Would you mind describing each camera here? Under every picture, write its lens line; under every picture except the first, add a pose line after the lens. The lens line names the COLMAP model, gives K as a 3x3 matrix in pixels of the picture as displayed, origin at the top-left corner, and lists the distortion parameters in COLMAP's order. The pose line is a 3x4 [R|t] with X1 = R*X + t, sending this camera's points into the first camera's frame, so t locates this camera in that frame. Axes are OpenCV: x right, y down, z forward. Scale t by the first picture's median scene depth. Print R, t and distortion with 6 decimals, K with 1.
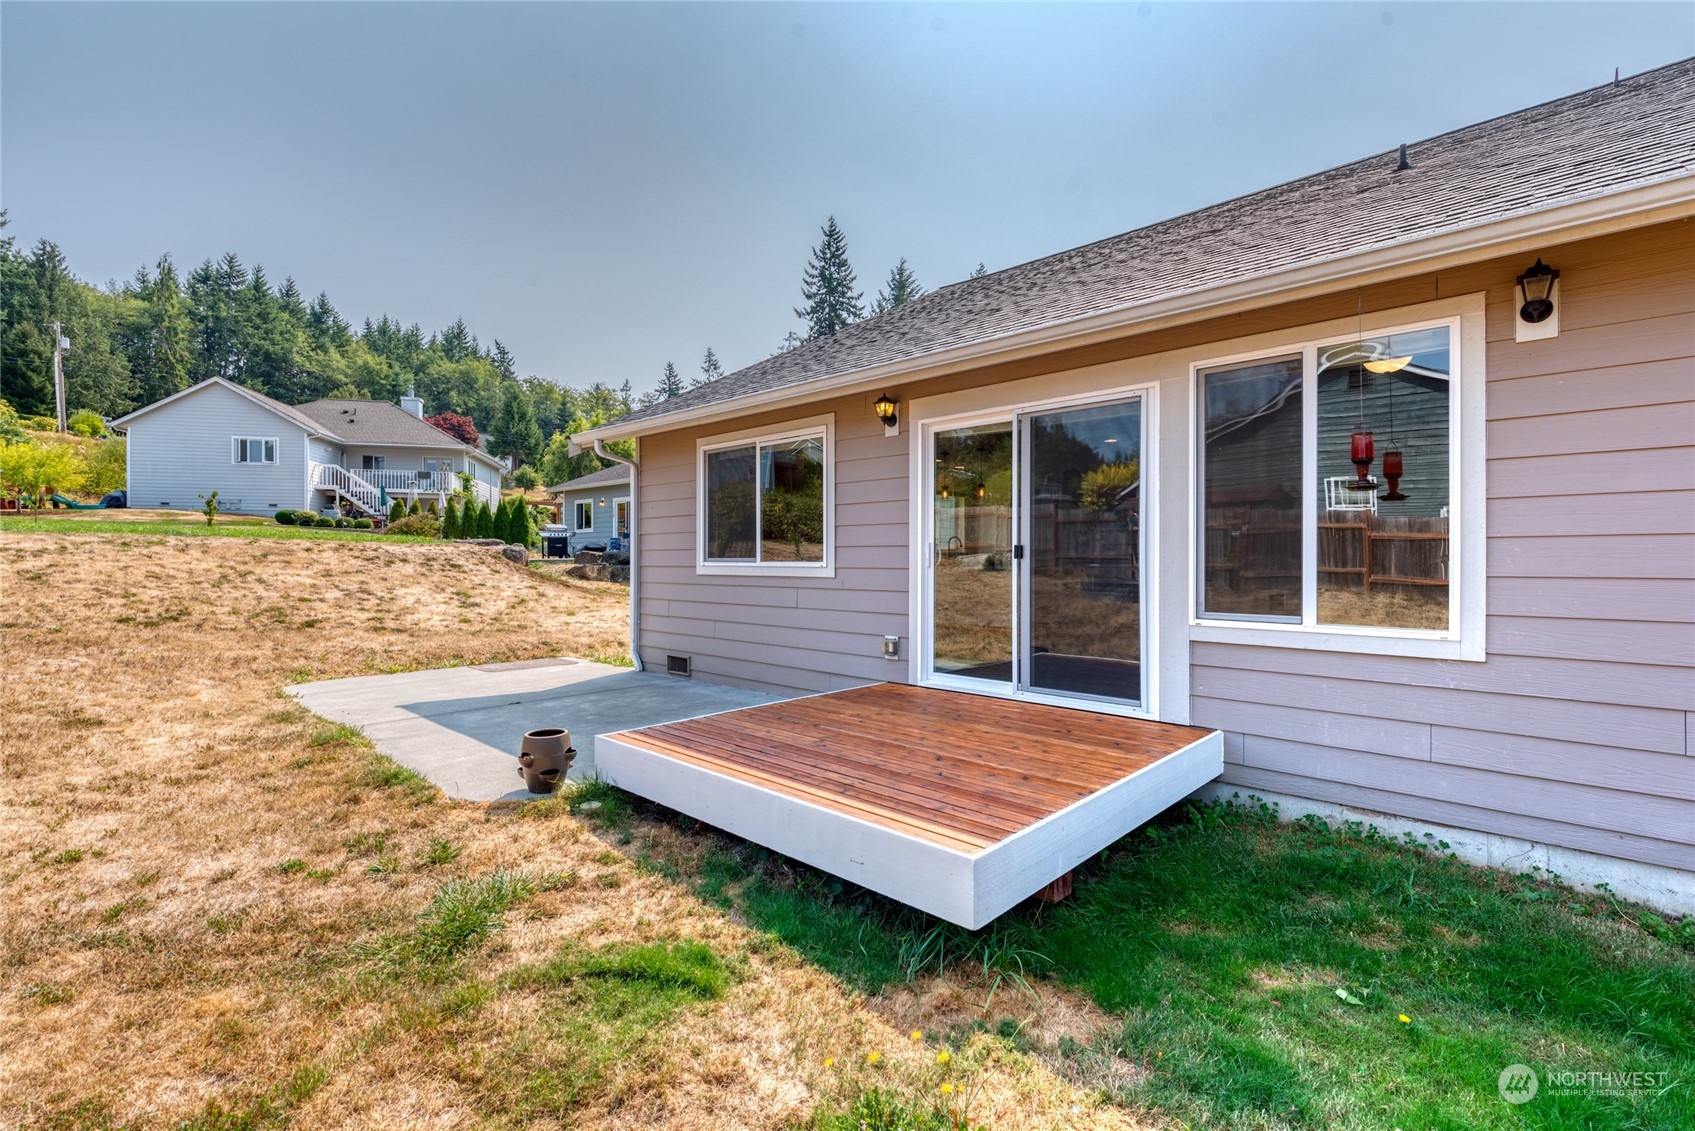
lens RADIAL K [[778.8, 0, 836.4], [0, 778.8, 559.2], [0, 0, 1]] dist [0.015617, -0.000058]
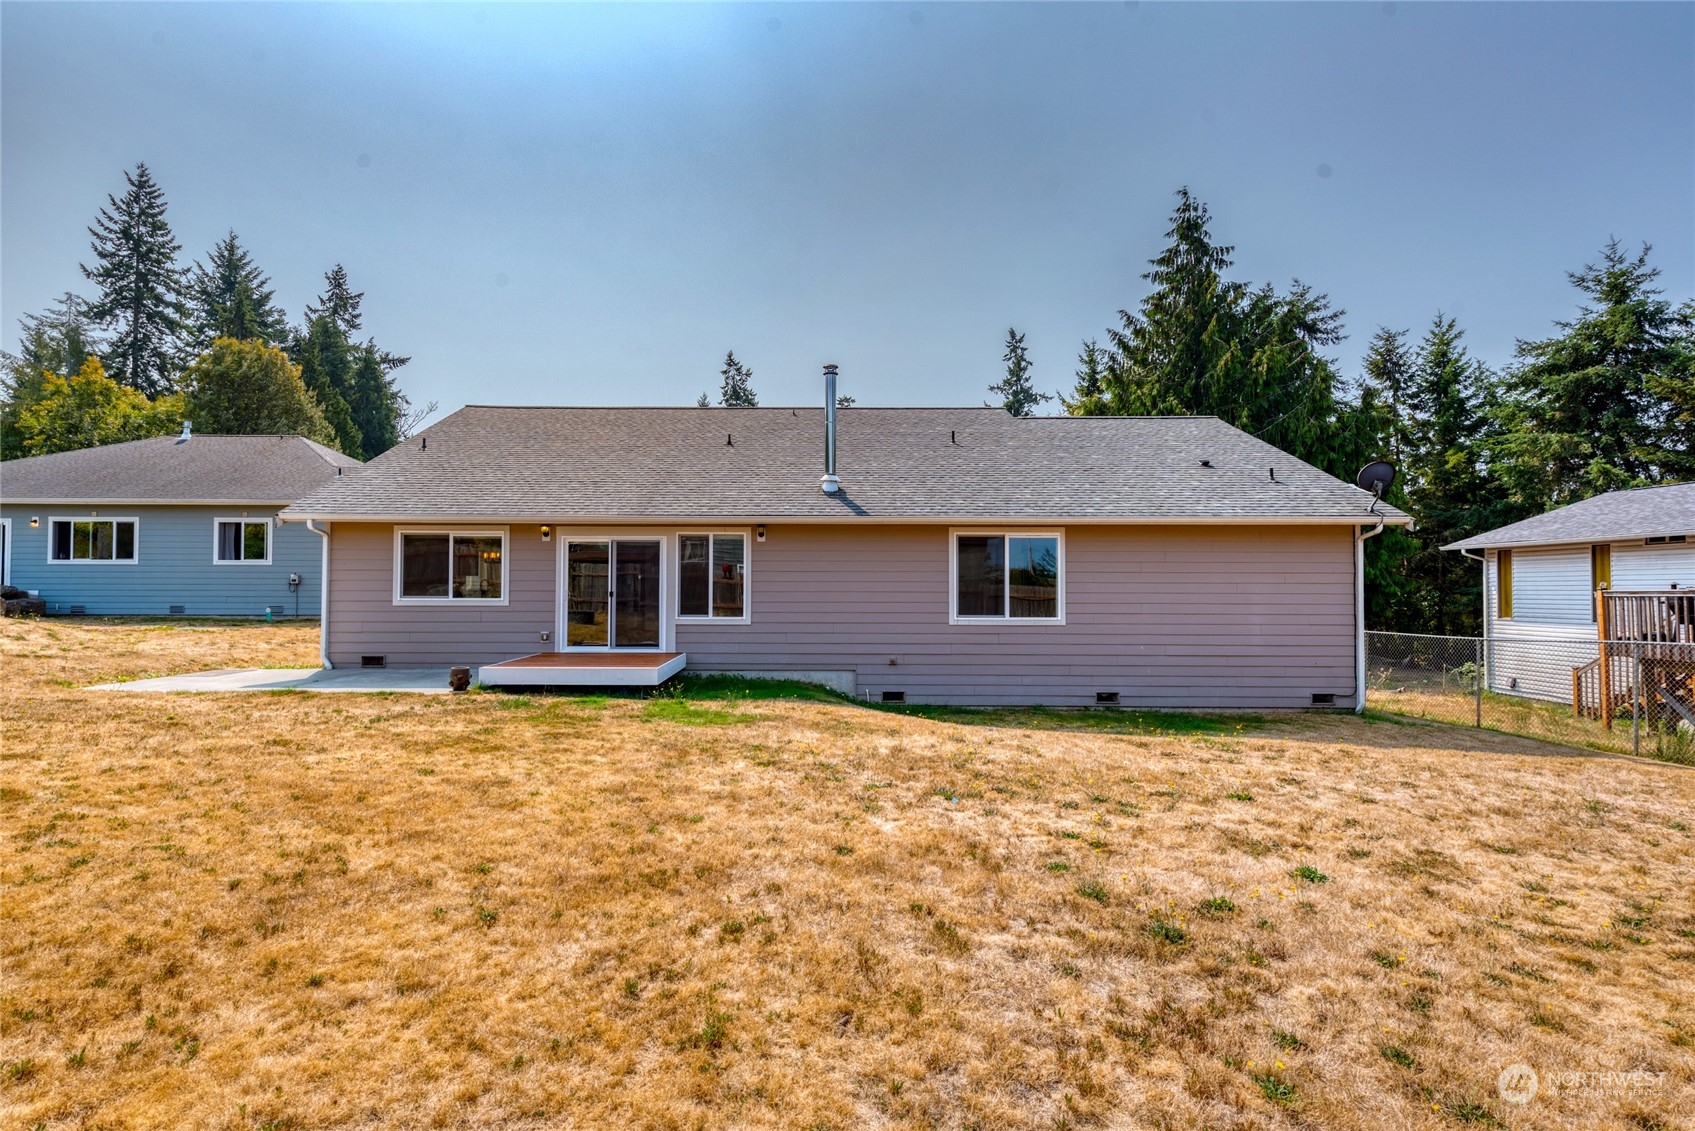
lens RADIAL K [[778.8, 0, 836.4], [0, 778.8, 559.2], [0, 0, 1]] dist [0.015617, -0.000058]
pose [[0.714290, 0.031806, 0.699127, -0.053483], [-0.003213, 0.999105, -0.042171, -0.000961], [-0.699843, 0.027876, 0.713753, -0.069774]]
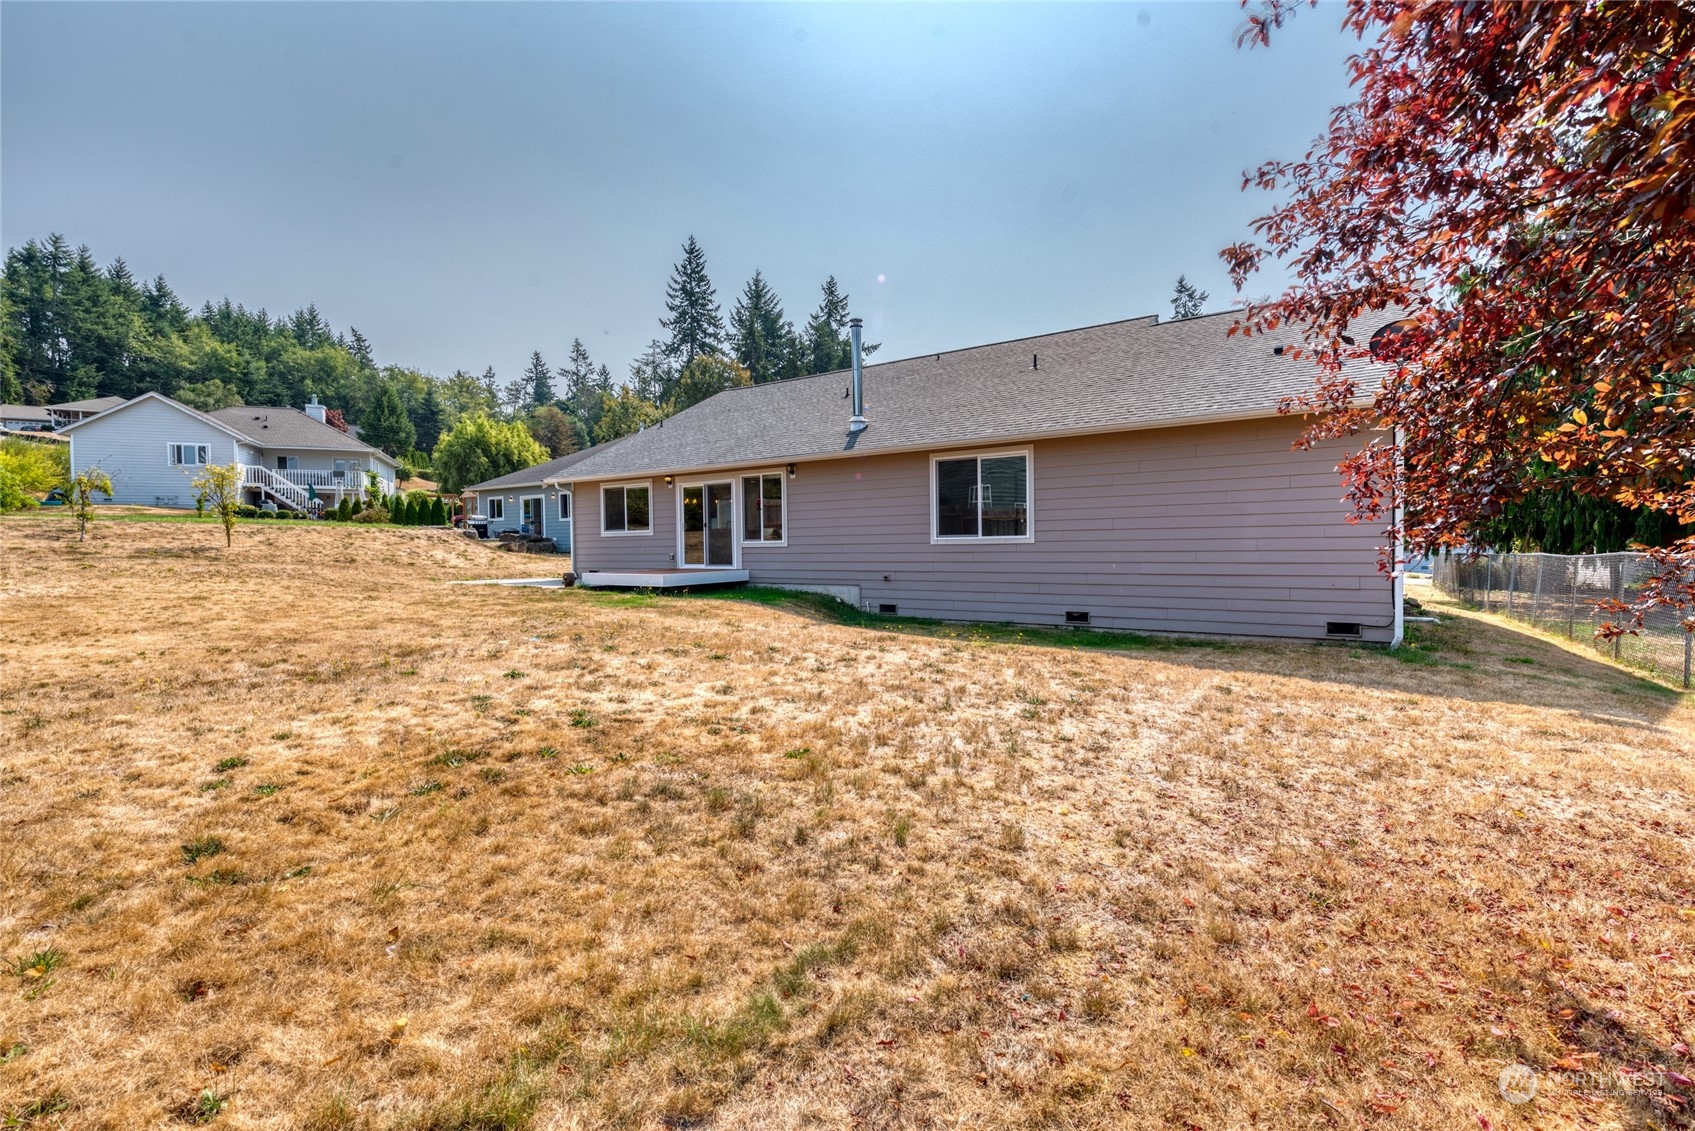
lens RADIAL K [[754.1, 0, 842.7], [0, 754.1, 566.5], [0, 0, 1]] dist [0.027506, -0.011876]
pose [[0.985250, -0.019504, 0.170004, 0.013642], [0.014480, 0.999422, 0.030743, 0.004072], [-0.170506, -0.027827, 0.984964, -0.121832]]
